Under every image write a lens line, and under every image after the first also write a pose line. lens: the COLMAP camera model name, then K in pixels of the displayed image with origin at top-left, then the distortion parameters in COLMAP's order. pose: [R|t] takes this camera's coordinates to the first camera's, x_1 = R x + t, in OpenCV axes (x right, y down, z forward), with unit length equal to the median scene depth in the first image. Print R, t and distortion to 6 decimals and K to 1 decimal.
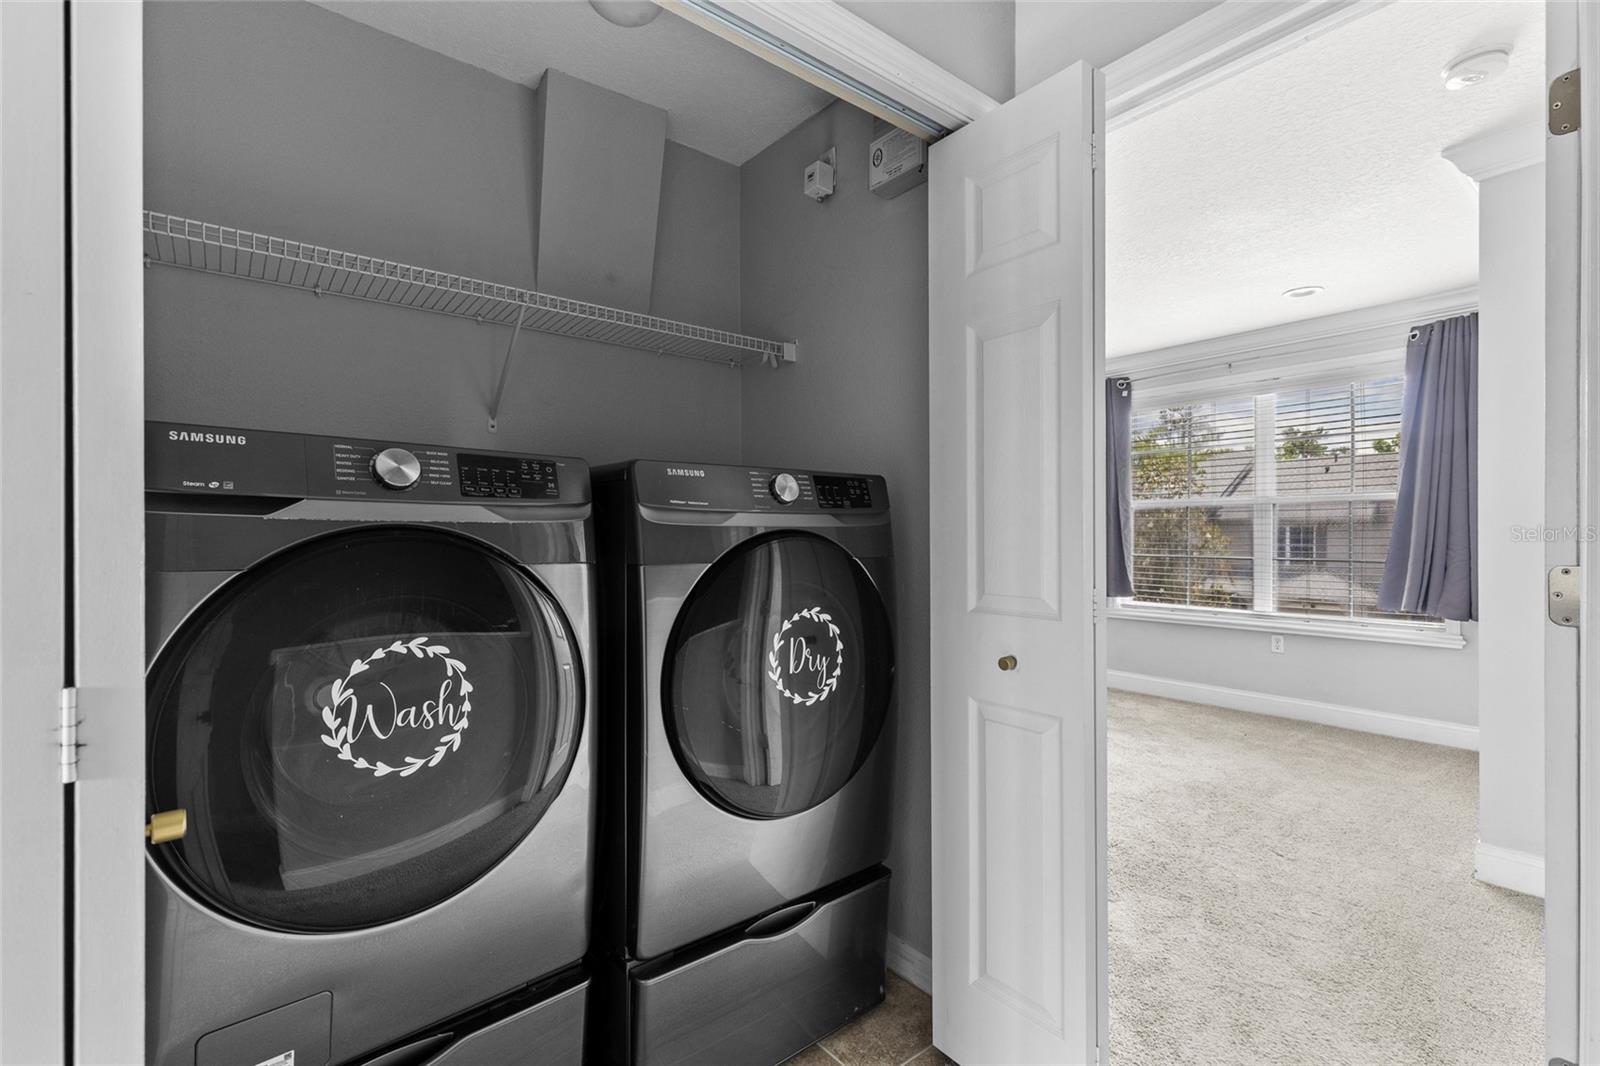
lens RADIAL K [[722.4, 0, 798.4], [0, 722.4, 536.1], [0, 0, 1]] dist [0.007605, -0.001527]
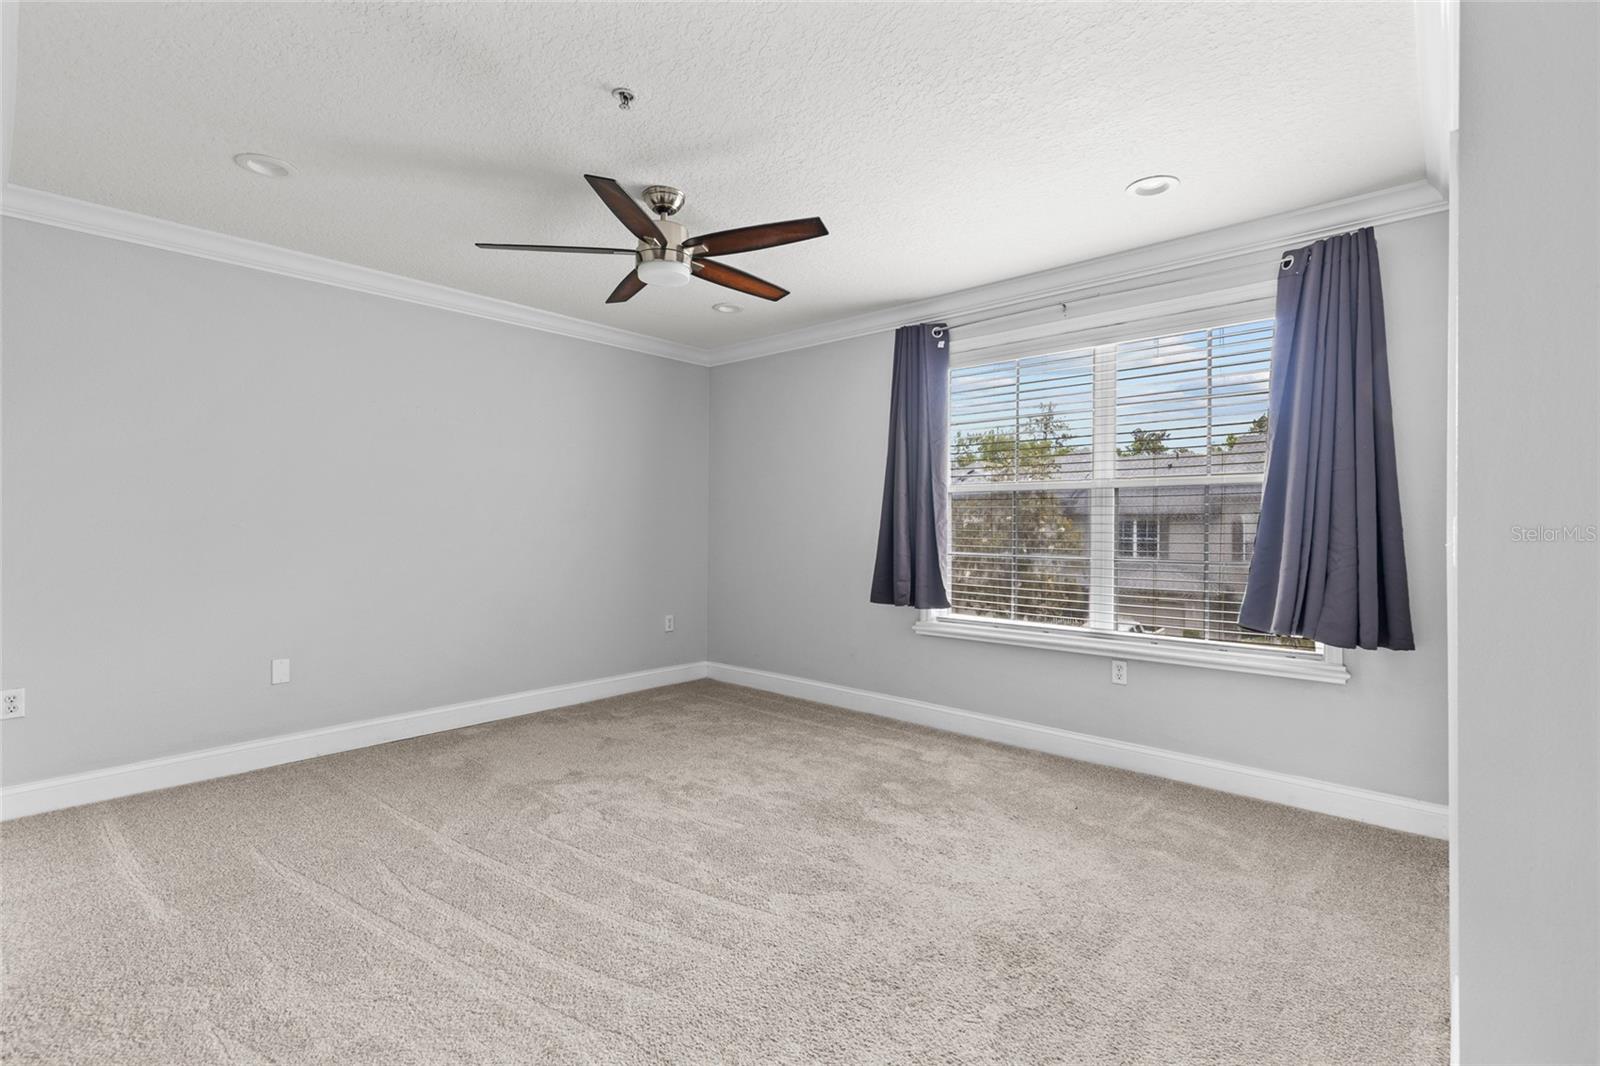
lens RADIAL K [[722.4, 0, 802.1], [0, 722.4, 525.7], [0, 0, 1]] dist [0.007605, -0.001527]
pose [[0.986935, 0.006218, 0.160999, 0.212734], [-0.005905, 0.999980, -0.002427, -0.001301], [-0.161011, 0.001445, 0.986952, 0.308844]]
